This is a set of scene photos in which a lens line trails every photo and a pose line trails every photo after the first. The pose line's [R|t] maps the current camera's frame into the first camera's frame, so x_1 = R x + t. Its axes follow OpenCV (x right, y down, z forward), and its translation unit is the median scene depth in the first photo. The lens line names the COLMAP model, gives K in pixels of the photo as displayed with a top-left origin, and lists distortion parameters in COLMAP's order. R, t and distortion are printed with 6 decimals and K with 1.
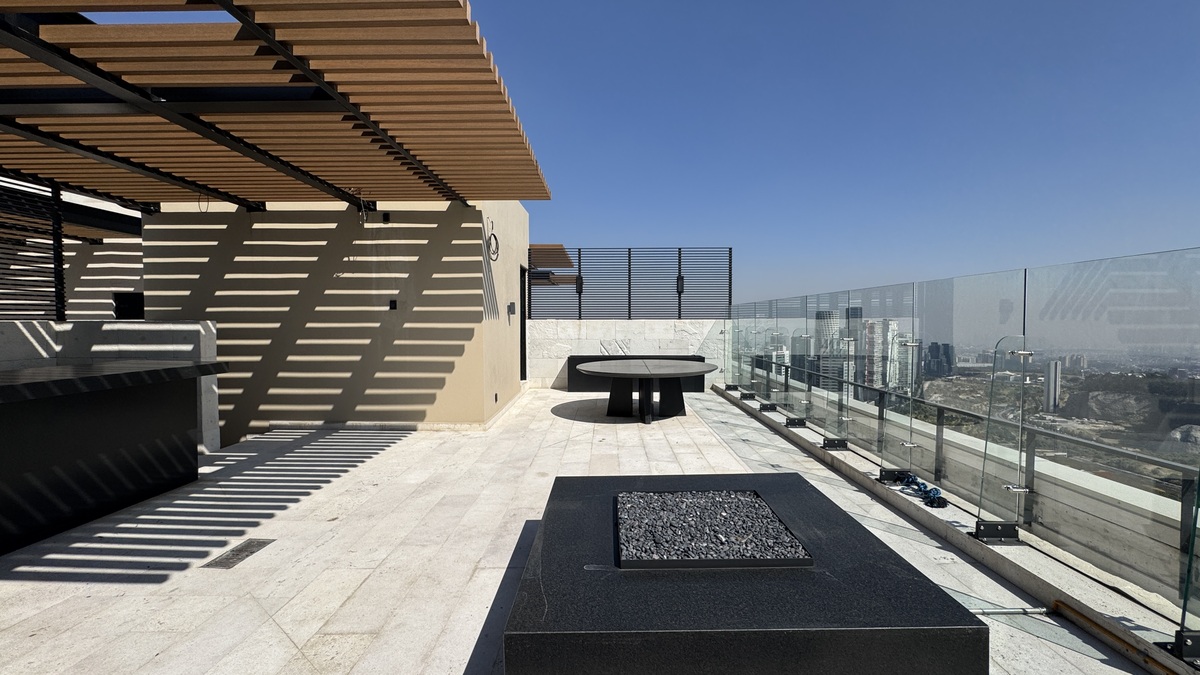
lens RADIAL K [[480.2, 0, 605.0], [0, 480.2, 339.2], [0, 0, 1]] dist [-0.003035, -0.000068]
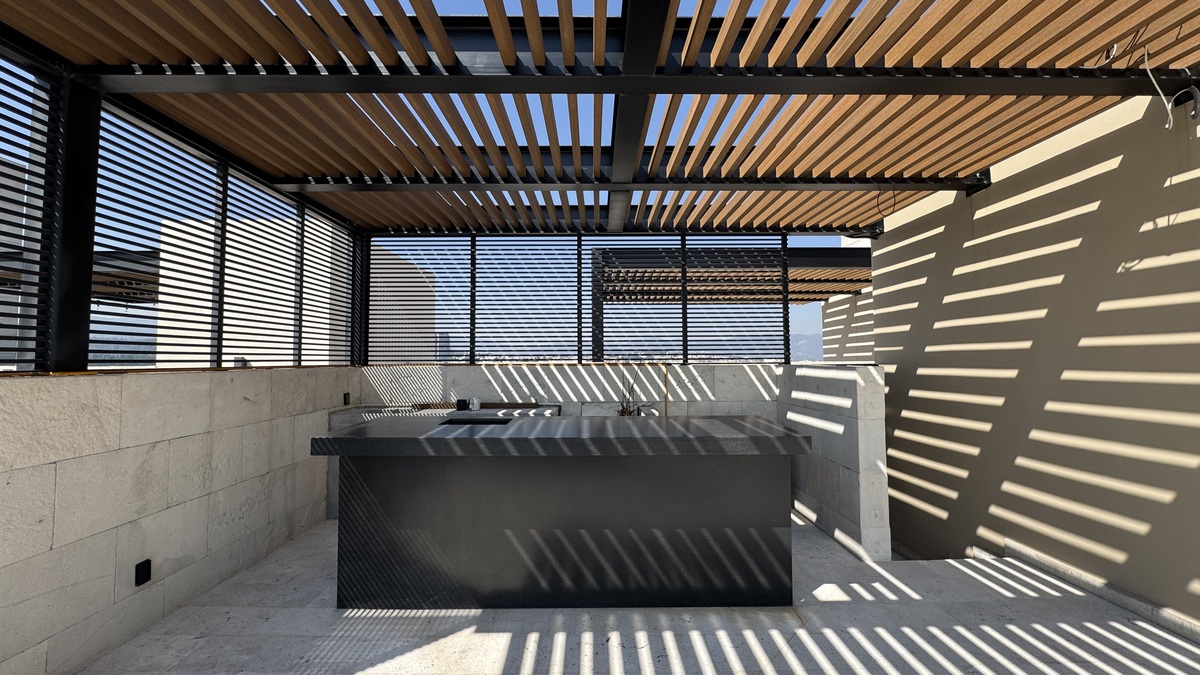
lens RADIAL K [[480.2, 0, 595.2], [0, 480.2, 338.5], [0, 0, 1]] dist [-0.003035, -0.000068]
pose [[0.015120, -0.043964, -0.998919, -0.138767], [-0.034391, 0.998419, -0.044463, -0.033788], [0.999294, 0.035026, 0.013584, 0.581408]]
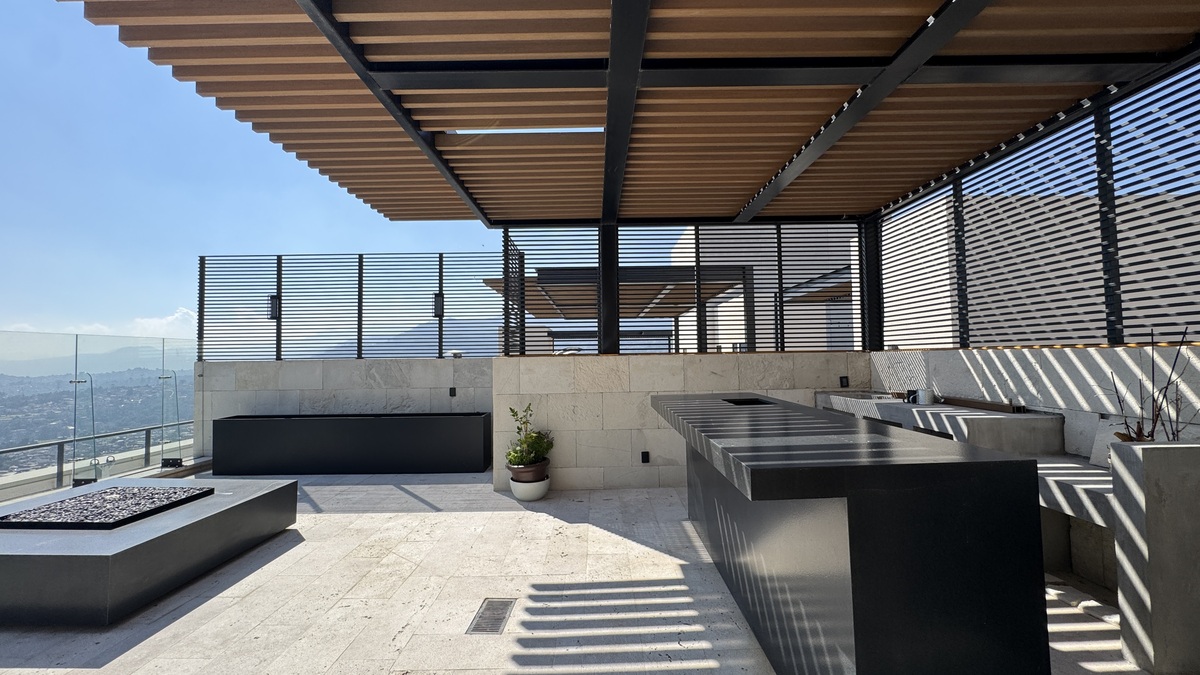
lens RADIAL K [[480.2, 0, 604.7], [0, 480.2, 337.8], [0, 0, 1]] dist [-0.003035, -0.000068]
pose [[-0.999679, 0.013746, -0.021273, -0.554197], [0.013780, 0.999904, -0.001425, -0.038802], [0.021251, -0.001718, -0.999773, 1.099392]]
